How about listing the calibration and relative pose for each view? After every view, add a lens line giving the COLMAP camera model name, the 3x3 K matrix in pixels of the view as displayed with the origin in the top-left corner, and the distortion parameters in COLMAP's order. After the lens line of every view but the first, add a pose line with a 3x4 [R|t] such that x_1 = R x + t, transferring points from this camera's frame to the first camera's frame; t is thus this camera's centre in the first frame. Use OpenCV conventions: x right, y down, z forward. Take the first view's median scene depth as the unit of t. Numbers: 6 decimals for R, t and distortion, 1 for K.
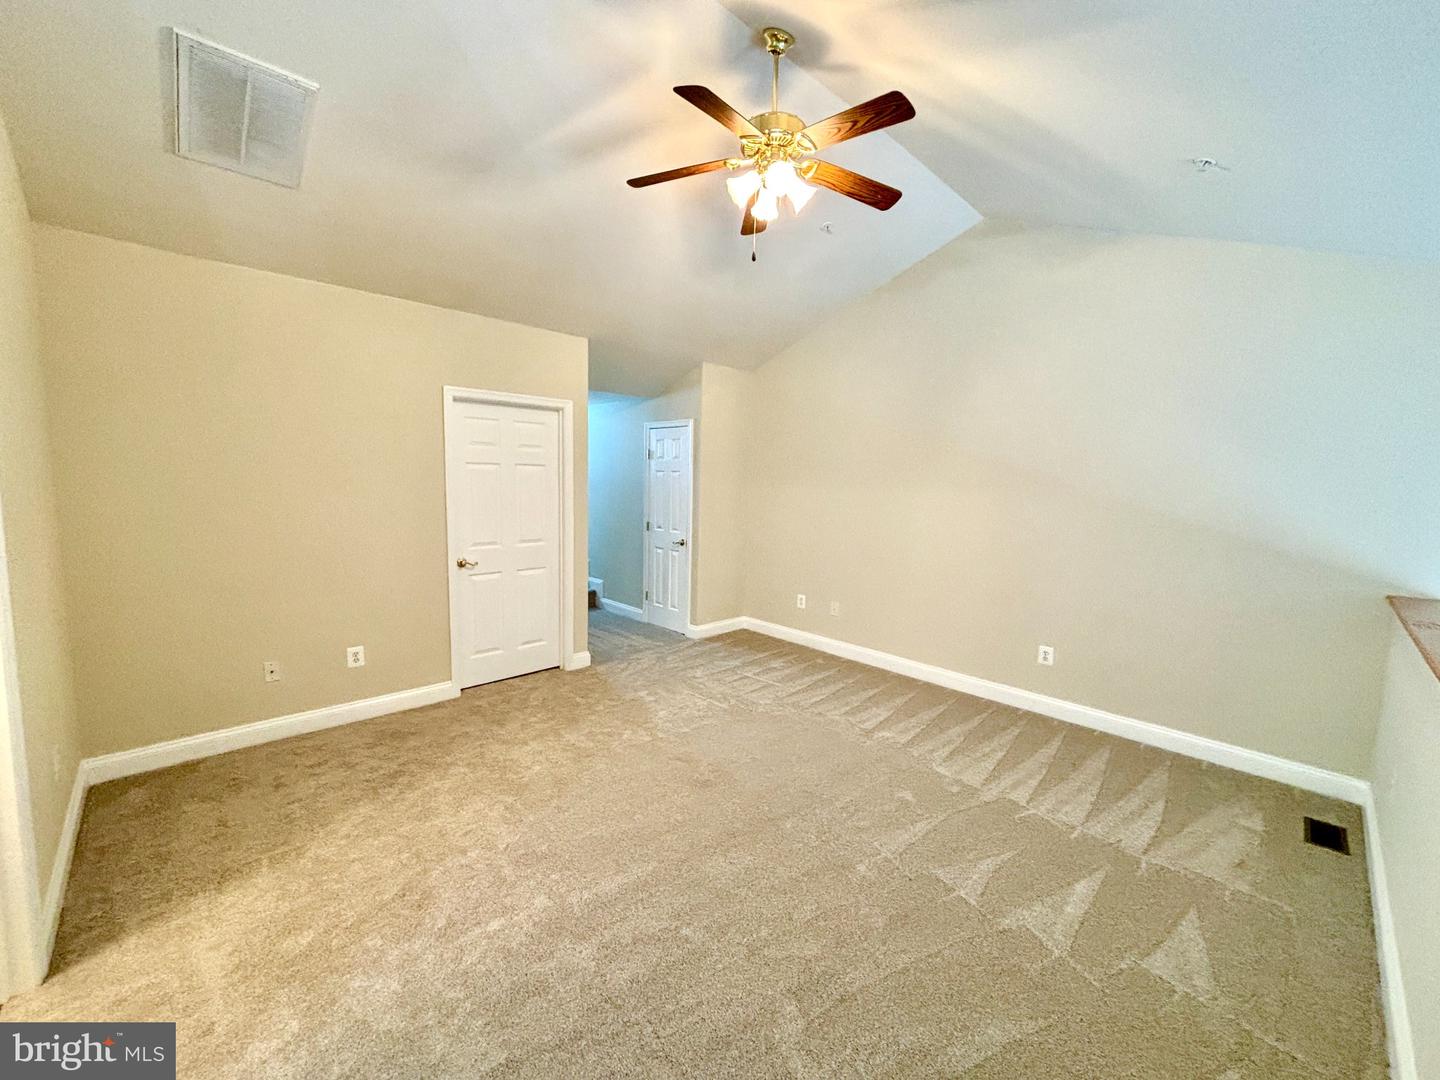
lens RADIAL K [[580.5, 0, 720.0], [0, 580.5, 540.0], [0, 0, 1]] dist [0.002902, 0.000328]
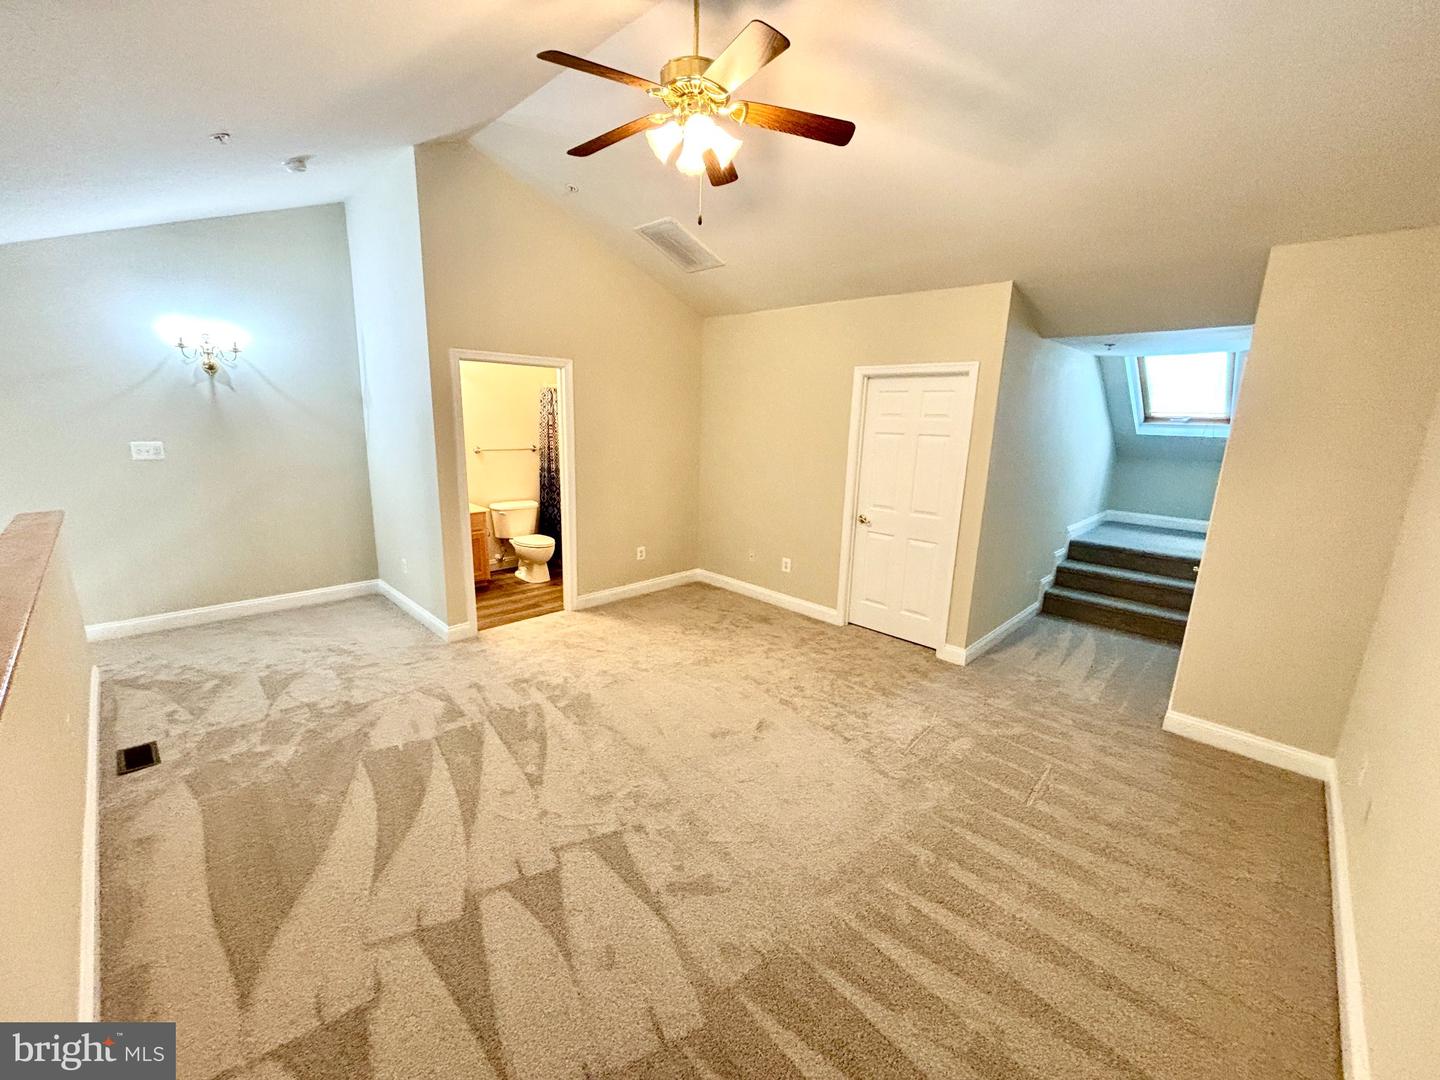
lens RADIAL K [[580.5, 0, 720.0], [0, 580.5, 540.0], [0, 0, 1]] dist [0.002902, 0.000328]
pose [[0.032266, 0.193000, -0.980668, 0.691363], [-0.146695, 0.971468, 0.186363, -0.092968], [0.988655, 0.137846, 0.059657, 0.649083]]
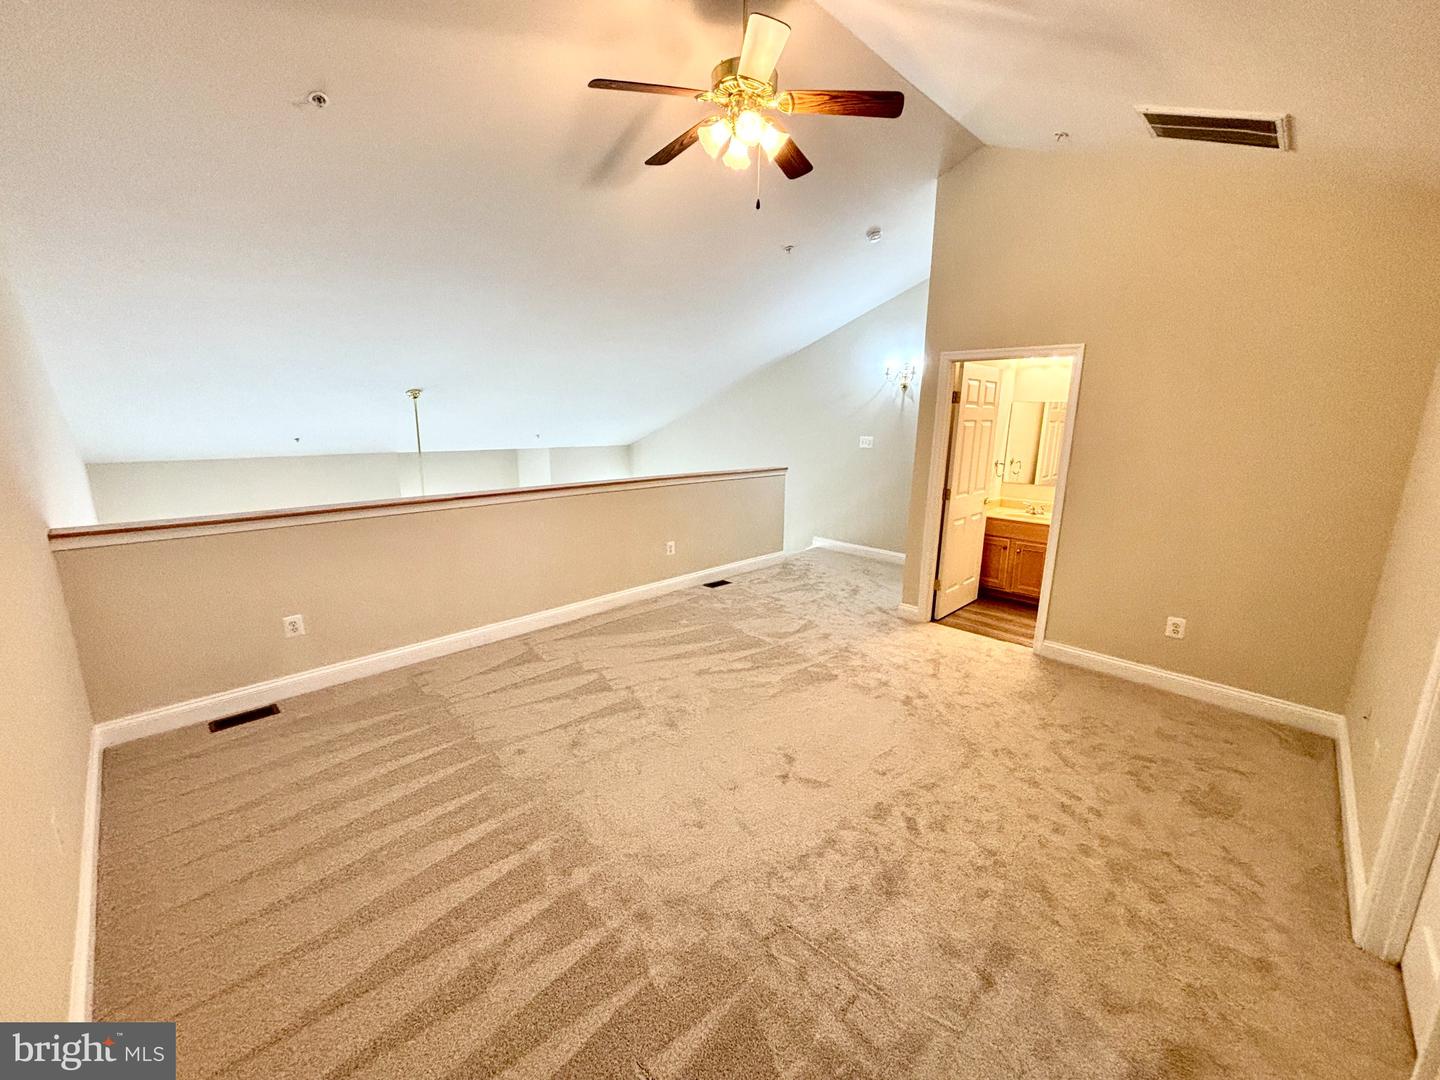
lens RADIAL K [[580.5, 0, 720.0], [0, 580.5, 540.0], [0, 0, 1]] dist [0.002902, 0.000328]
pose [[-0.998987, -0.033158, -0.030439, 0.083337], [-0.041316, 0.943825, 0.327852, -0.164868], [0.017858, 0.328778, -0.944238, 1.312444]]
